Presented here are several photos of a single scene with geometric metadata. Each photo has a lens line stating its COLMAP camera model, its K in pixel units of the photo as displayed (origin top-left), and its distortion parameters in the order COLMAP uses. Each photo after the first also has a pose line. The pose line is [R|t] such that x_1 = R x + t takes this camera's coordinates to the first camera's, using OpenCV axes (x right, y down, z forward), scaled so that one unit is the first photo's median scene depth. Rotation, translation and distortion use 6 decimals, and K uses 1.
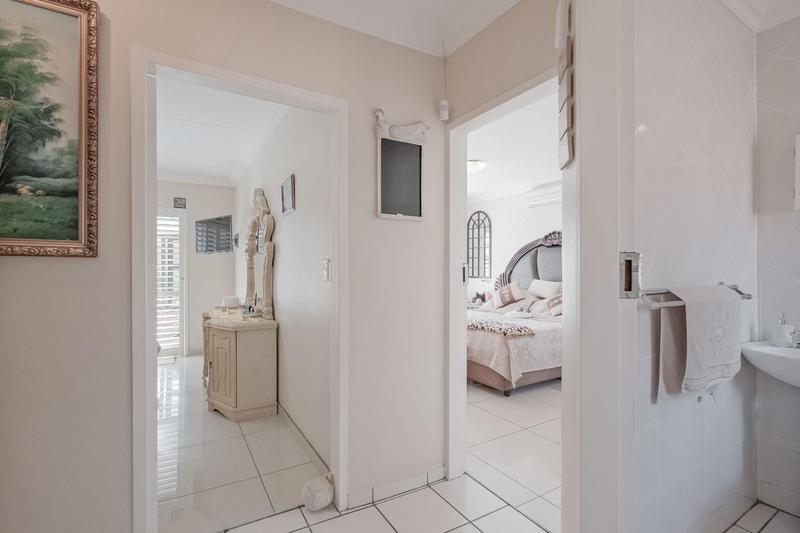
lens RADIAL K [[363.8, 0, 398.5], [0, 363.8, 272.5], [0, 0, 1]] dist [-0.003021, -0.000798]
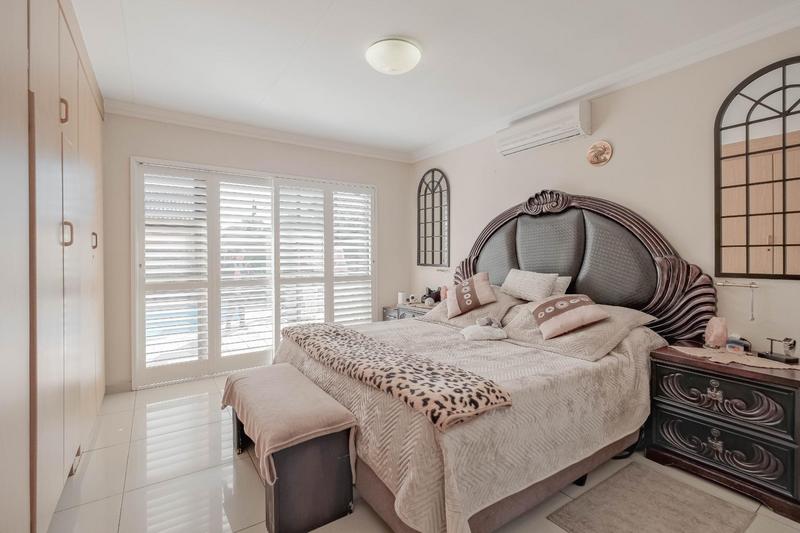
lens RADIAL K [[363.8, 0, 398.1], [0, 363.8, 262.3], [0, 0, 1]] dist [-0.003021, -0.000798]
pose [[0.998669, -0.002264, 0.051528, 0.142761], [0.001760, 0.999950, 0.009822, 0.000968], [-0.051548, -0.009719, 0.998623, 0.377091]]
